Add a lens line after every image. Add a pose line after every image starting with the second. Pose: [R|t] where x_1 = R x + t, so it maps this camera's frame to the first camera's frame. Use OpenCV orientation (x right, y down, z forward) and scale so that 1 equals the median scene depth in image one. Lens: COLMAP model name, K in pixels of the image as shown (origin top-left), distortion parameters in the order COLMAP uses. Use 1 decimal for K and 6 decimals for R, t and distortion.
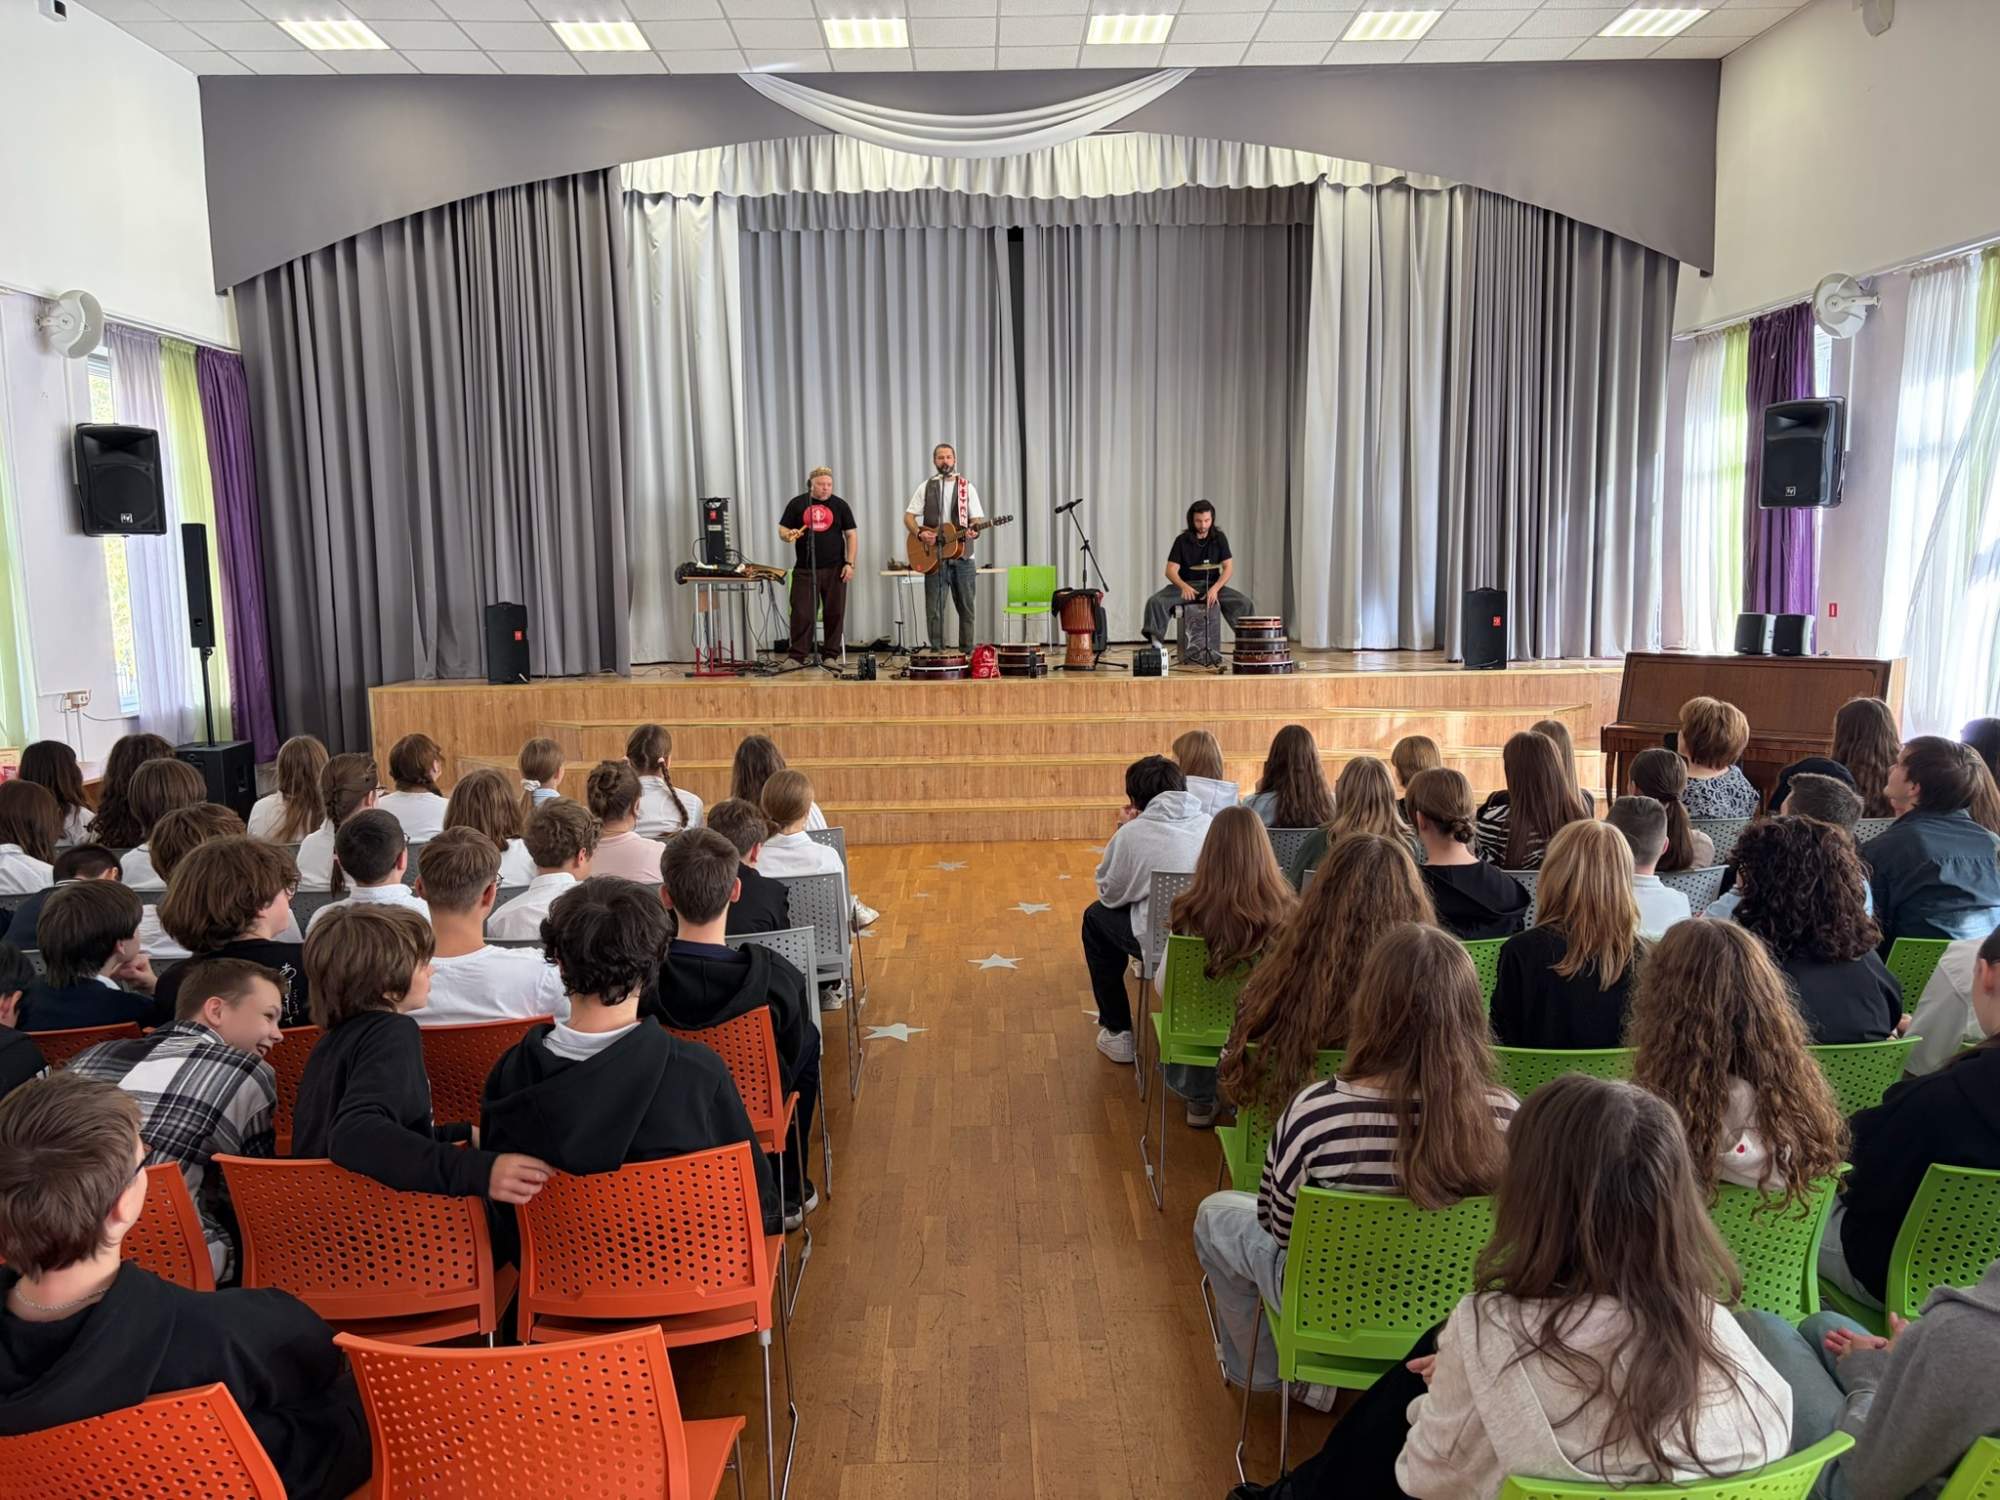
lens RADIAL K [[1505.1, 0, 1013.6], [0, 1505.1, 734.3], [0, 0, 1]] dist [0.025919, -0.031398]
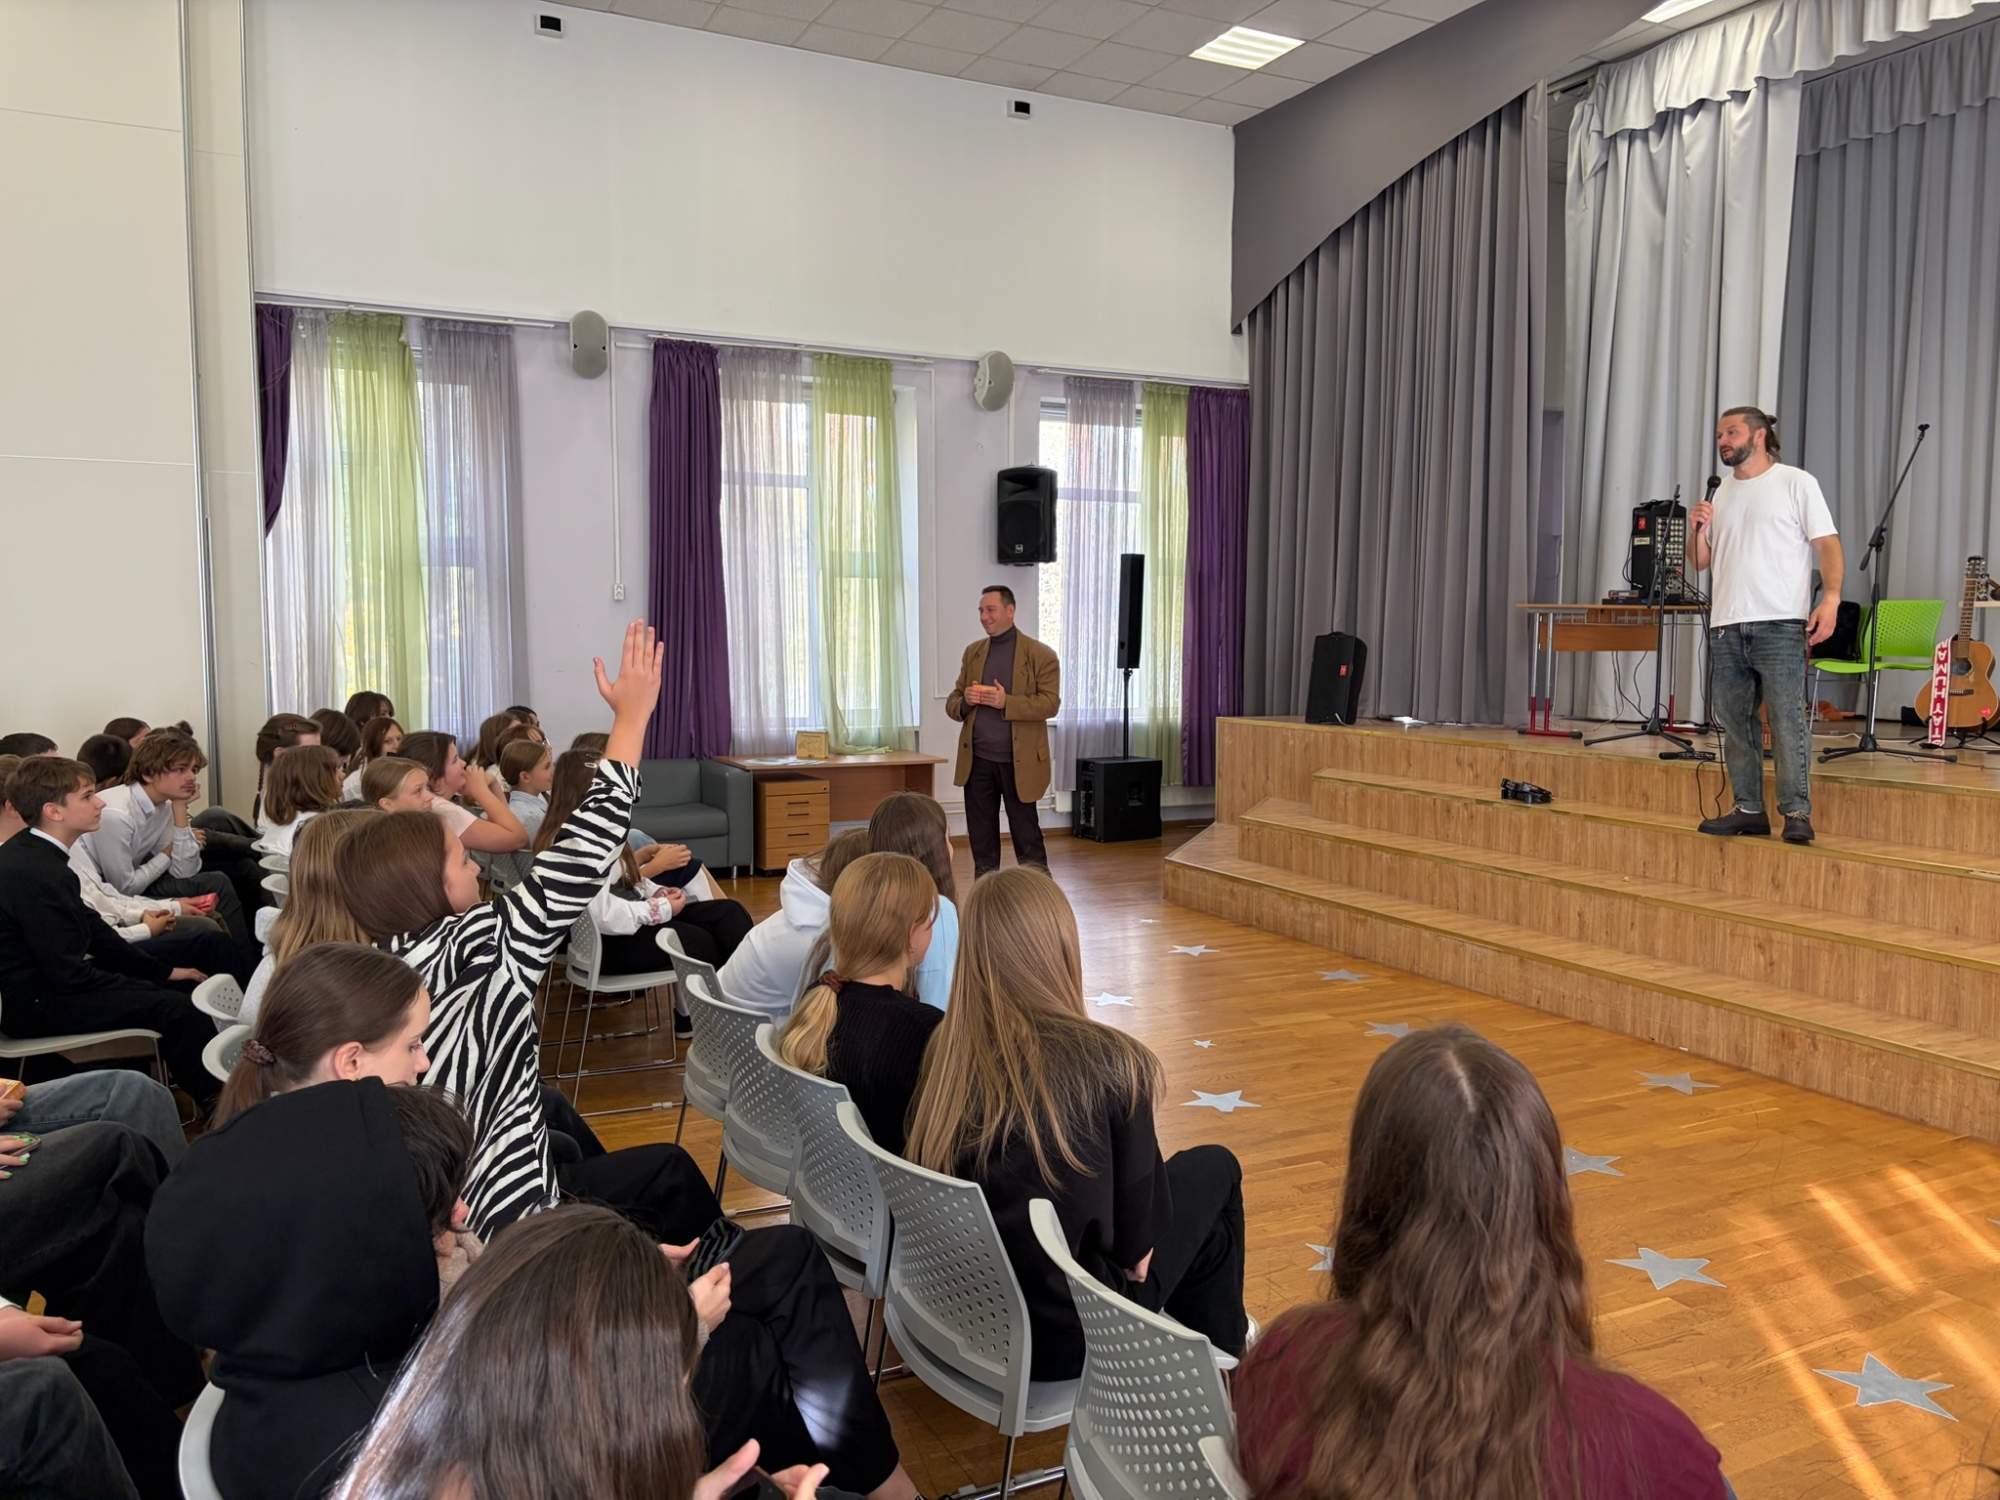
lens RADIAL K [[1505.1, 0, 999.7], [0, 1505.1, 747.4], [0, 0, 1]] dist [0.025919, -0.031398]
pose [[0.421821, 0.087027, -0.902493, 0.326947], [-0.114946, 0.992484, 0.041980, -0.029669], [0.899363, 0.086030, 0.428655, 0.386223]]
